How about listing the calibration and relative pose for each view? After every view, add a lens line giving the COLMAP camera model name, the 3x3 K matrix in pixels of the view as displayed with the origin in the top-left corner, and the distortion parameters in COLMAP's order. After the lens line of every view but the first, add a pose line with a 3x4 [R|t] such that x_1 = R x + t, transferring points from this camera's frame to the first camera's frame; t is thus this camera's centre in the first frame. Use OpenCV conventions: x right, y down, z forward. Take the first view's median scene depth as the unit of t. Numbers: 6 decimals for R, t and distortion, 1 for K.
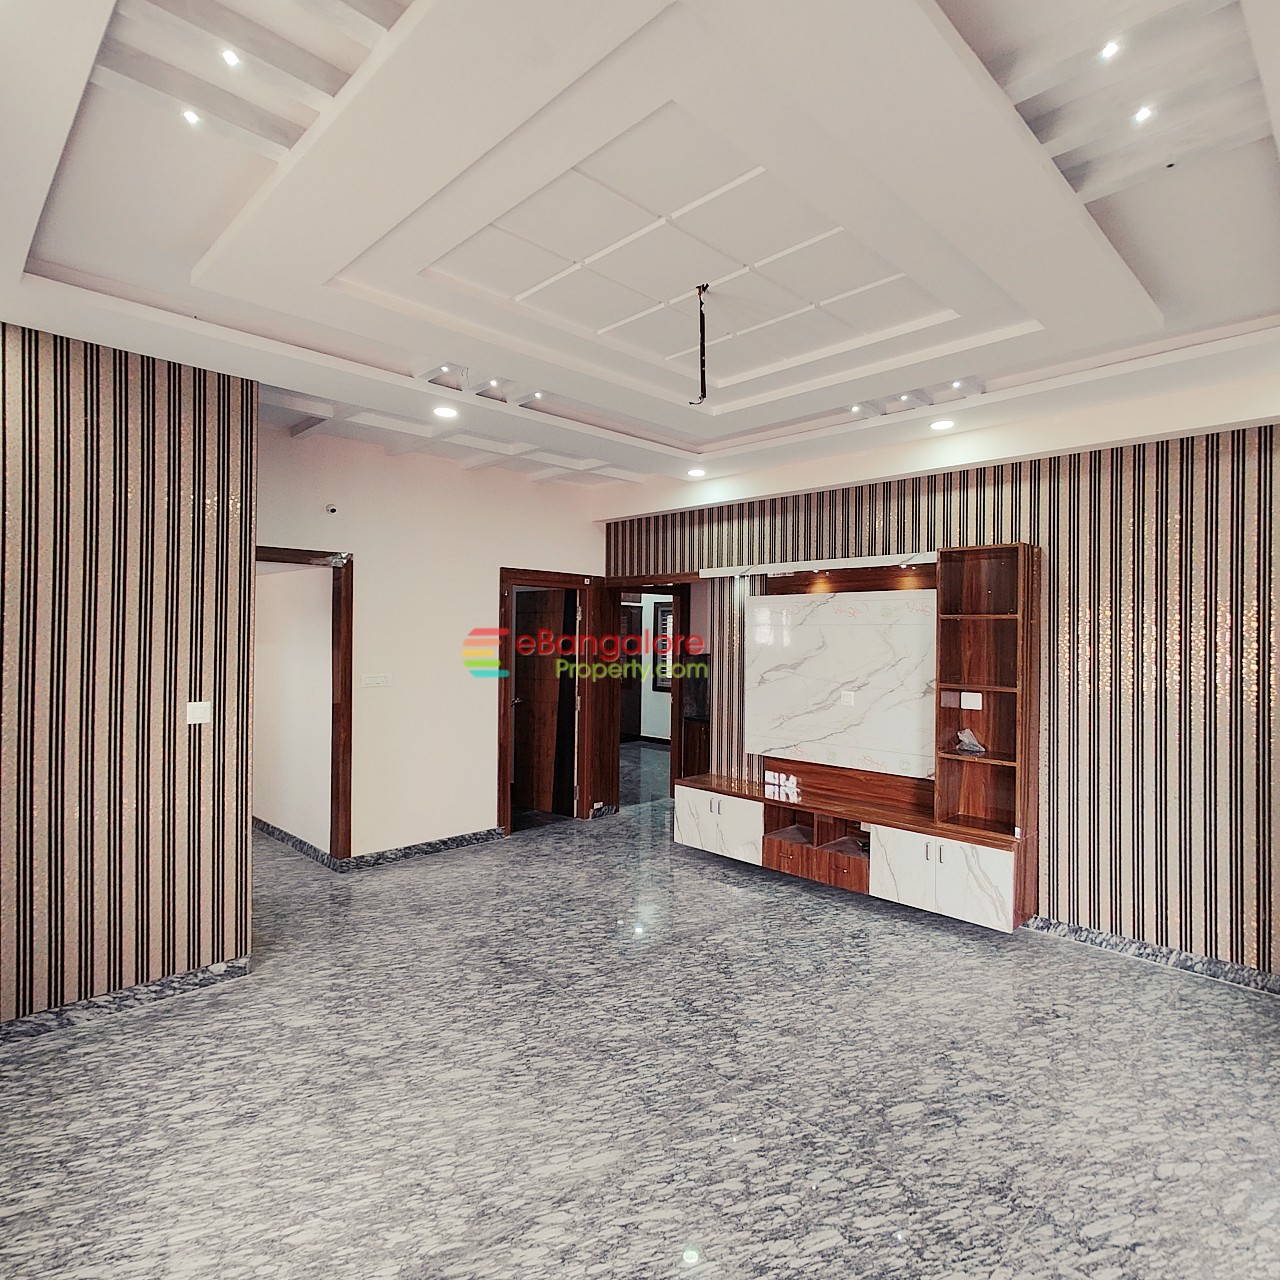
lens RADIAL K [[749.2, 0, 640.5], [0, 749.2, 636.2], [0, 0, 1]] dist [-0.003696, 0.008380]
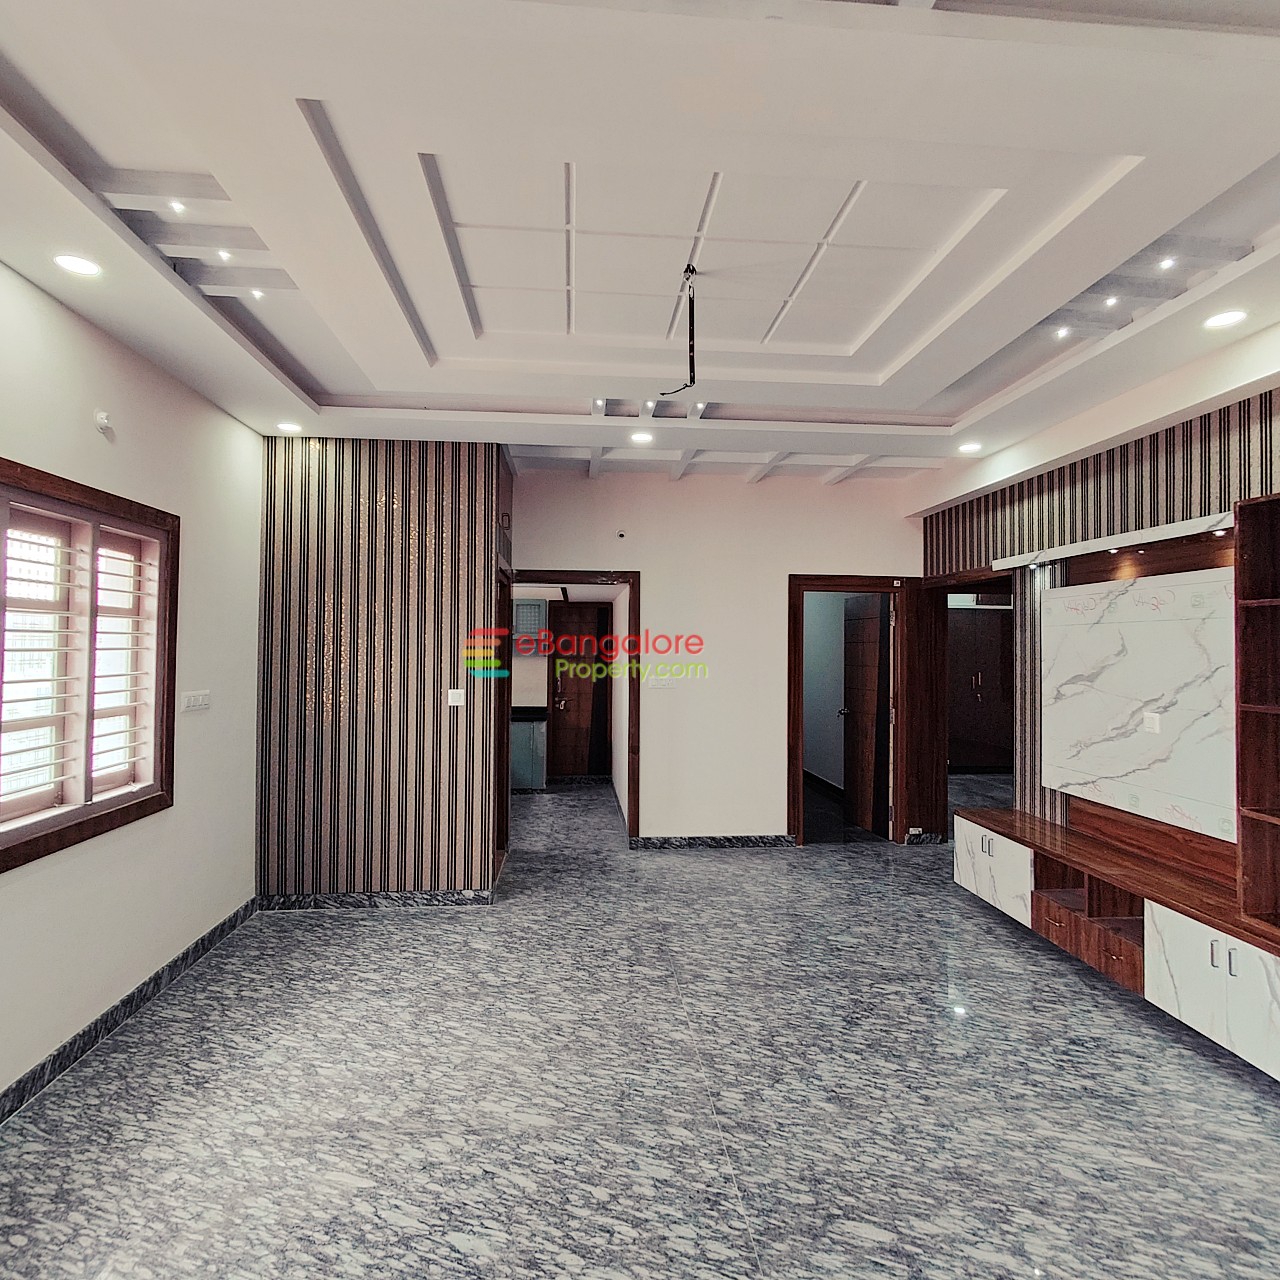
lens RADIAL K [[749.2, 0, 637.5], [0, 749.2, 635.5], [0, 0, 1]] dist [-0.003696, 0.008380]
pose [[0.767742, -0.015185, -0.640579, 0.426585], [0.001799, 0.999766, -0.021544, 0.015936], [0.640756, 0.015388, 0.767590, 0.146778]]
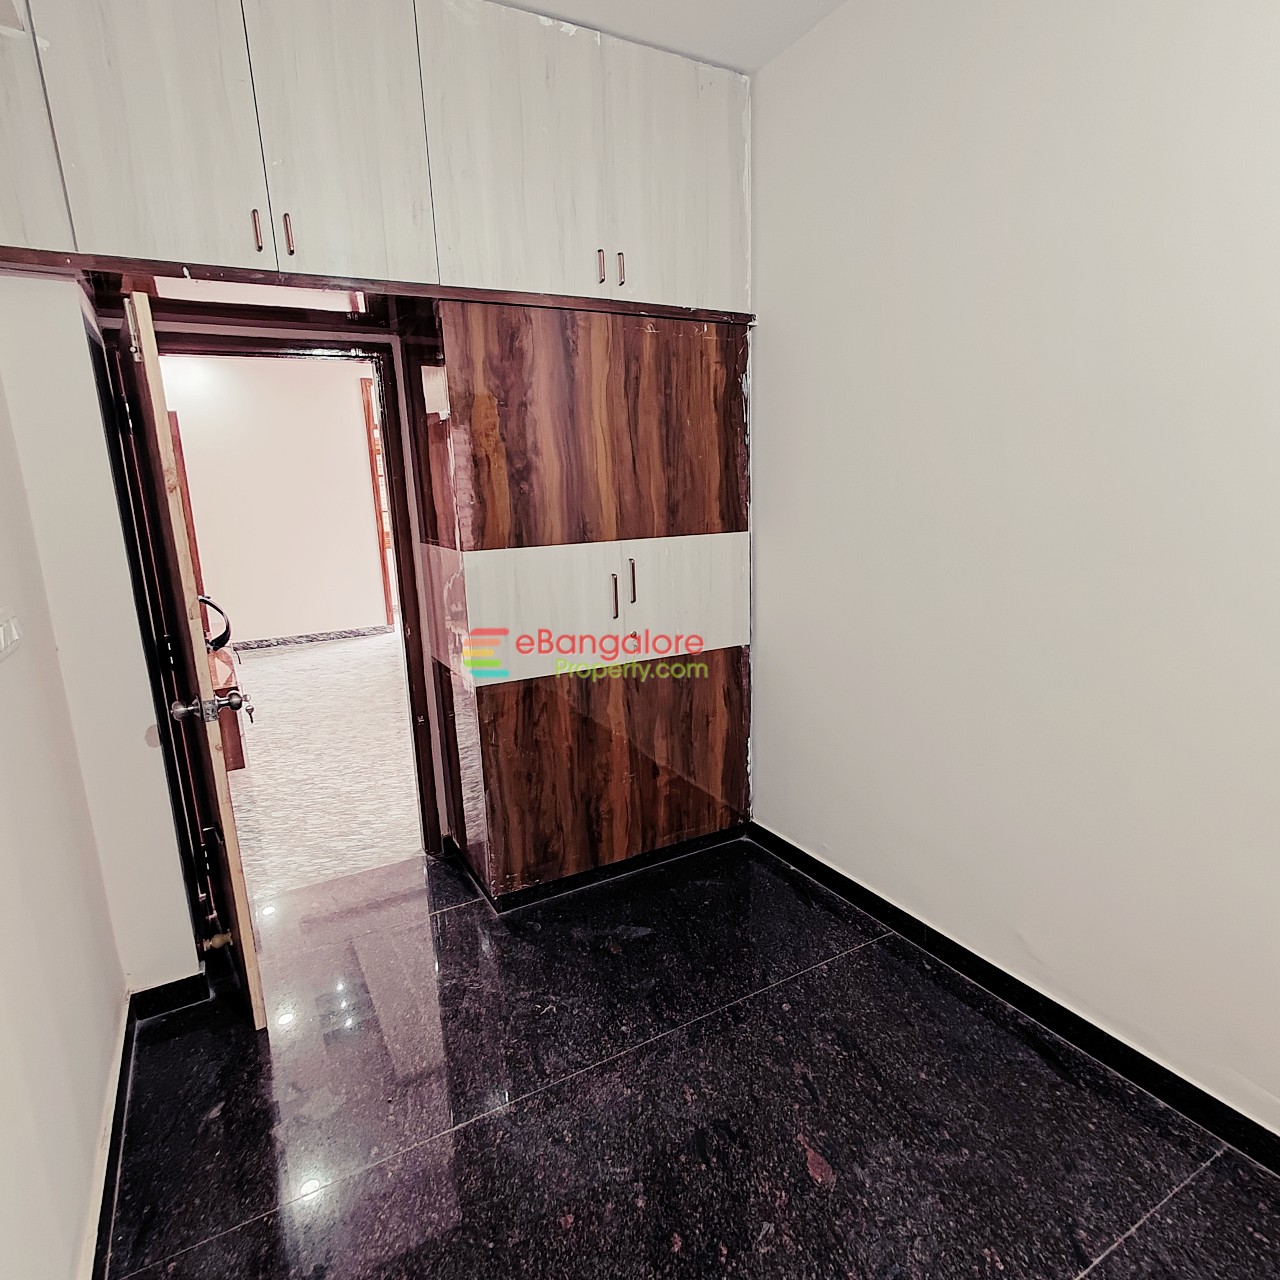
lens RADIAL K [[749.2, 0, 646.9], [0, 749.2, 642.8], [0, 0, 1]] dist [-0.003696, 0.008380]
pose [[-0.966904, -0.033706, 0.252905, -0.672703], [0.021869, 0.976638, 0.213774, 0.015098], [-0.254202, 0.212229, -0.943578, 2.085417]]
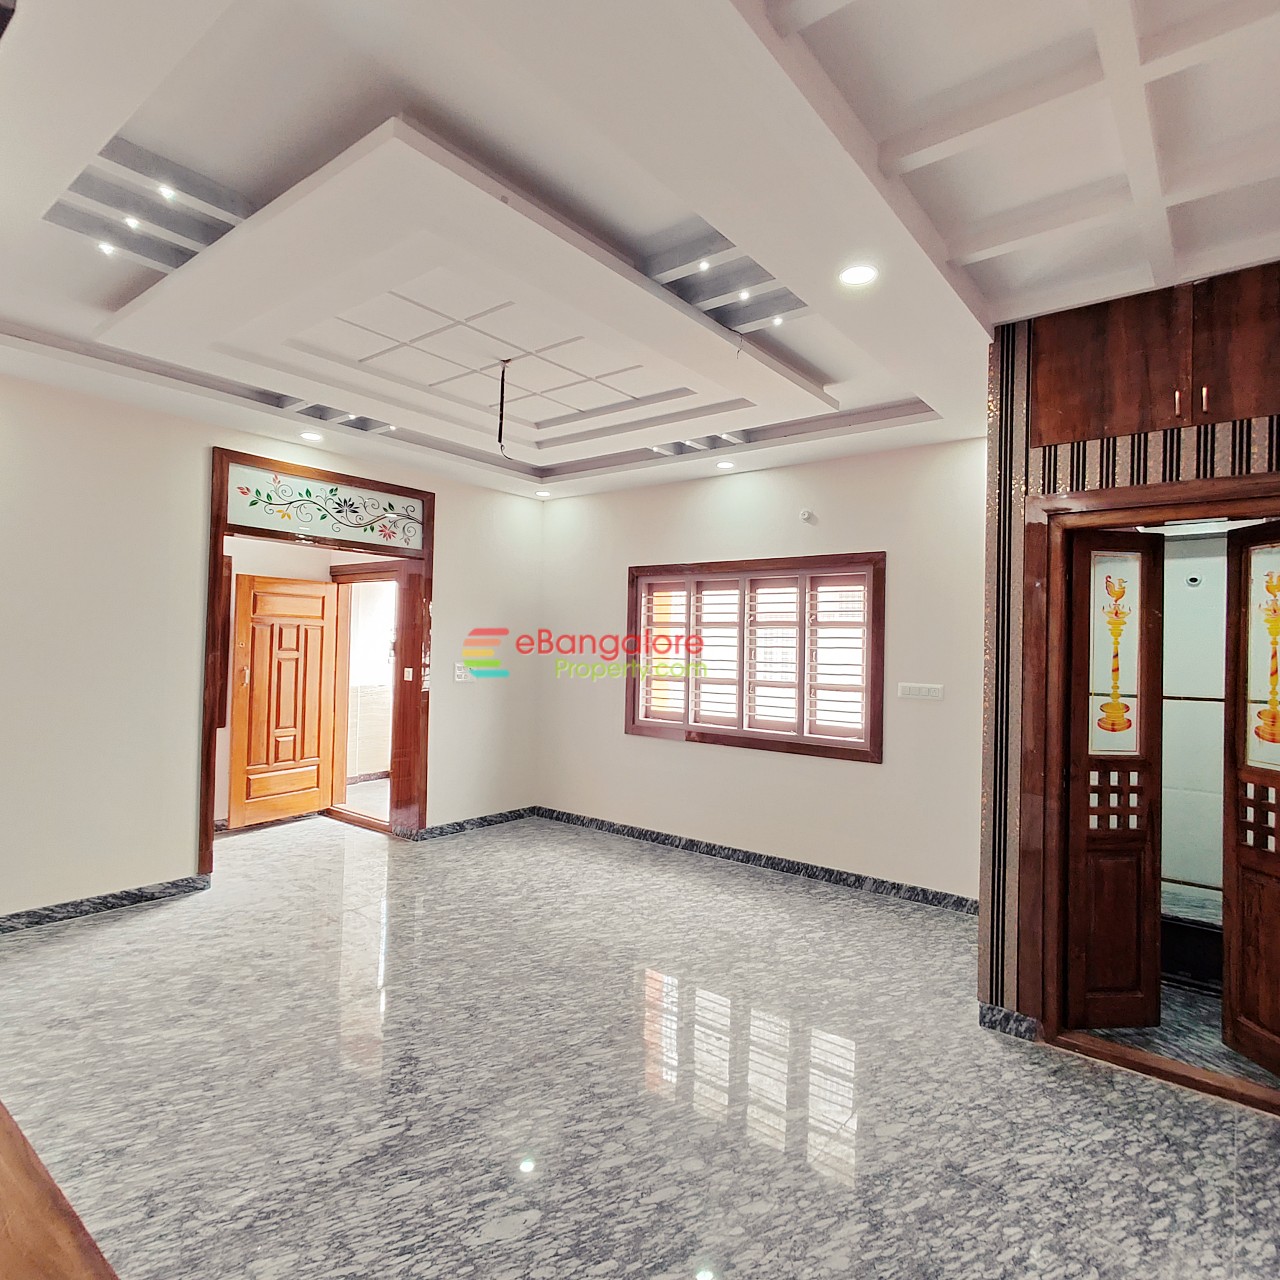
lens RADIAL K [[749.2, 0, 638.8], [0, 749.2, 637.2], [0, 0, 1]] dist [-0.003696, 0.008380]
pose [[-0.992458, -0.033941, -0.117796, -0.011384], [-0.032205, 0.999343, -0.016606, 0.026400], [0.118282, -0.012687, -0.992899, 1.558739]]
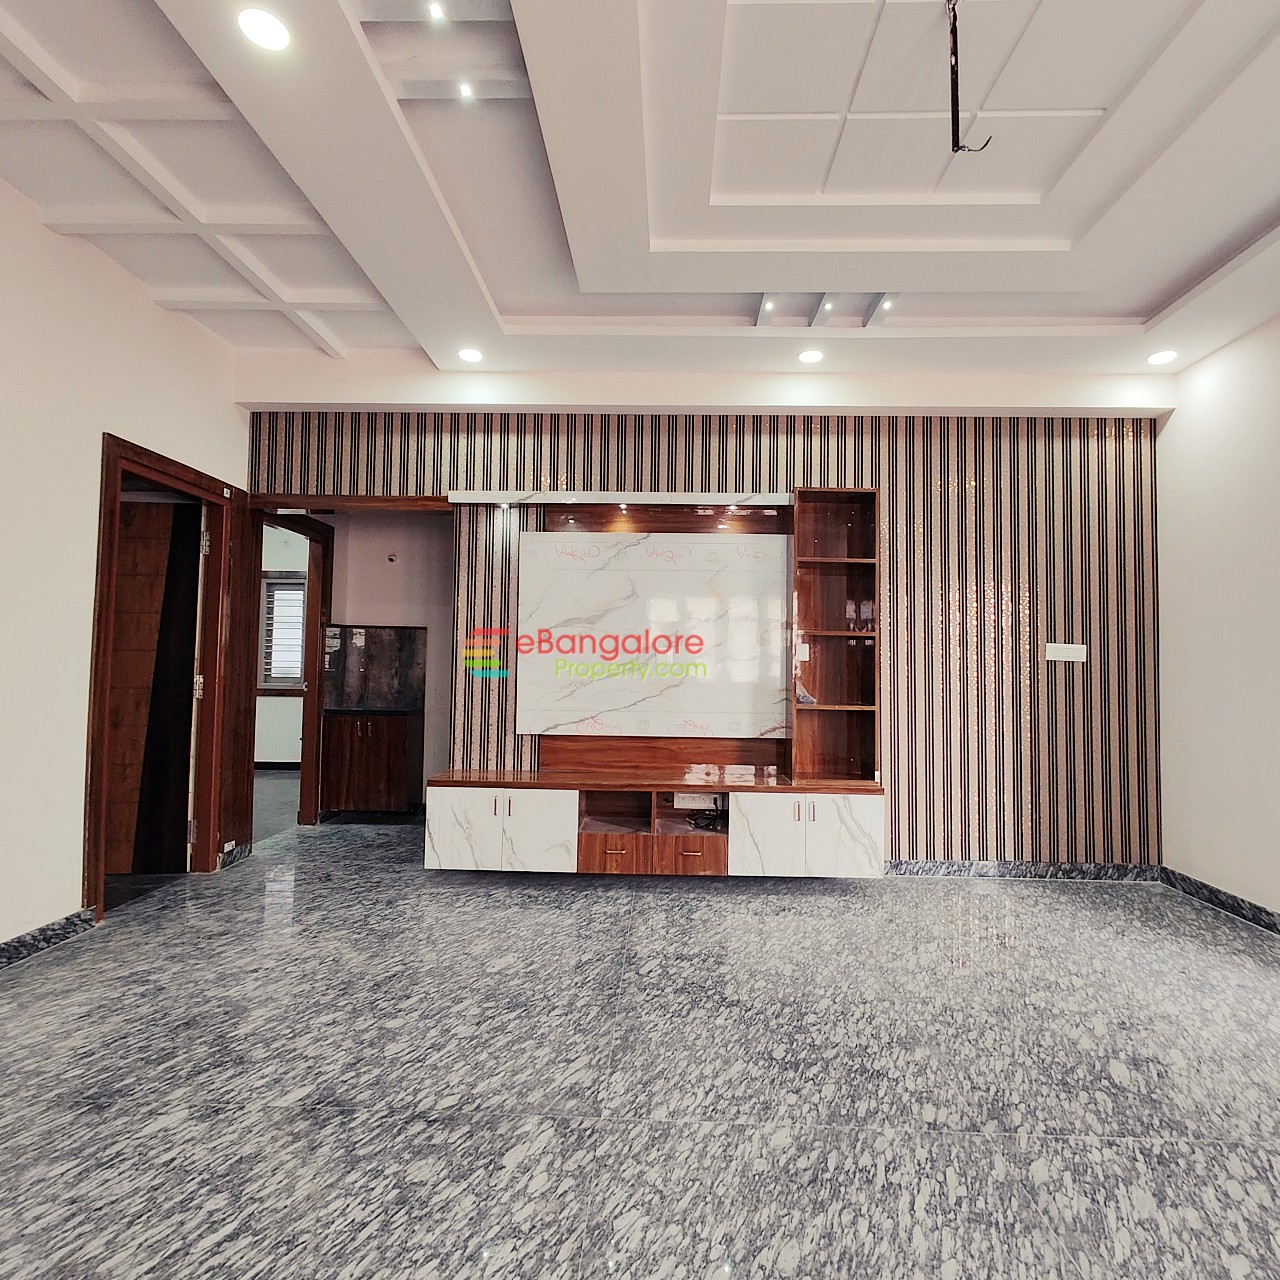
lens RADIAL K [[749.2, 0, 643.2], [0, 749.2, 637.4], [0, 0, 1]] dist [-0.003696, 0.008380]
pose [[0.722967, 0.027287, 0.690344, -0.396859], [-0.007073, 0.999460, -0.032099, 0.106376], [-0.690846, 0.018324, 0.722769, 0.468059]]
